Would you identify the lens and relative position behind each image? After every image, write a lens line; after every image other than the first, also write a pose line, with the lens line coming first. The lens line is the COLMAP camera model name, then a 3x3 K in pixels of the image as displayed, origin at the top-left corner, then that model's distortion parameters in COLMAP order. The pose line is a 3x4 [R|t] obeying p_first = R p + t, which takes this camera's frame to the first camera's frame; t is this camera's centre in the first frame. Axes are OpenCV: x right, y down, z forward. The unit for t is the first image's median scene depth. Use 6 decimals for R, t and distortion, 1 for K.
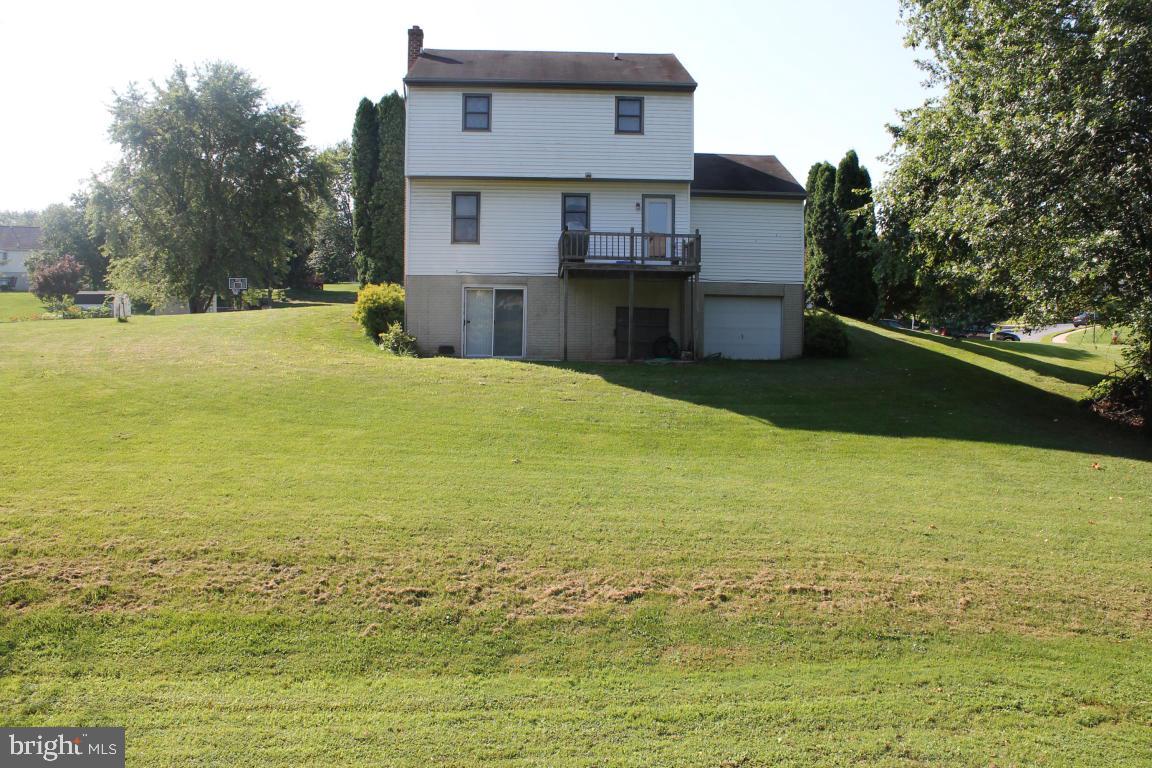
lens RADIAL K [[986.5, 0, 576.0], [0, 986.5, 384.0], [0, 0, 1]] dist [-0.182927, 0.136773]
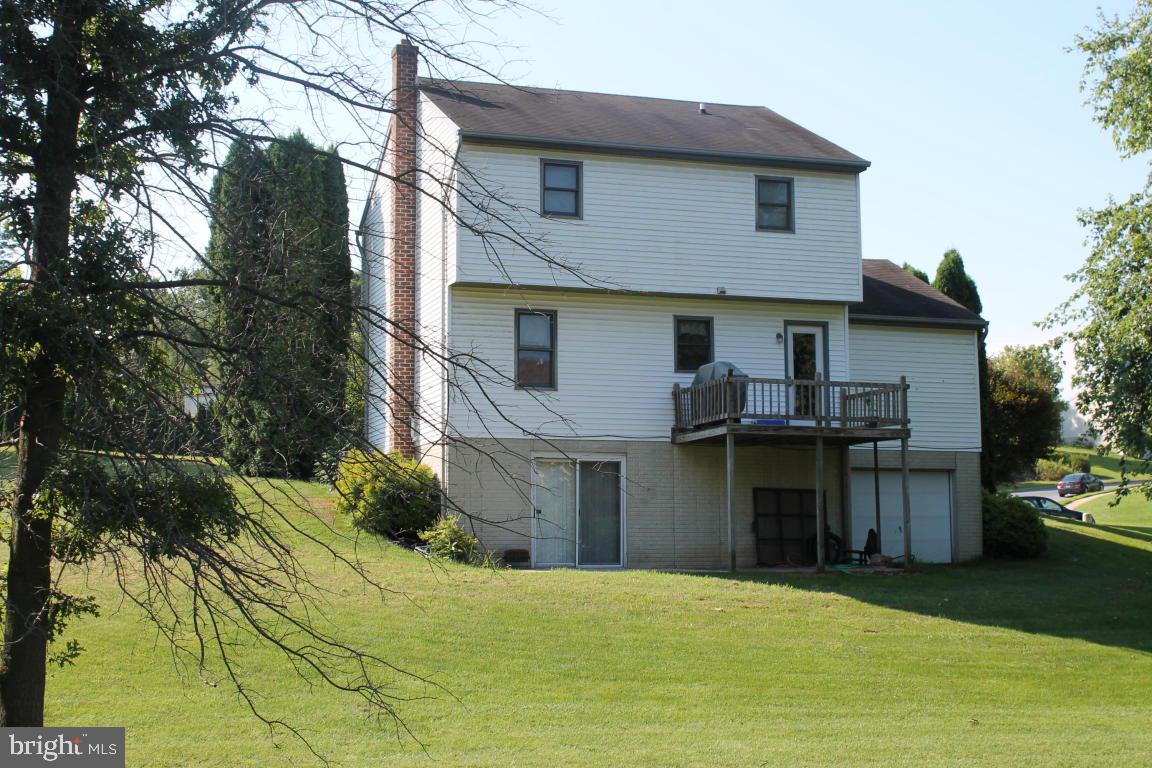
lens RADIAL K [[1546.5, 0, 576.0], [0, 1546.5, 384.0], [0, 0, 1]] dist [-0.175853, -0.029151]
pose [[0.972119, 0.016199, 0.233926, -0.324743], [0.015333, 0.991084, -0.132351, -0.012271], [-0.233985, 0.132248, 0.963204, 0.017679]]
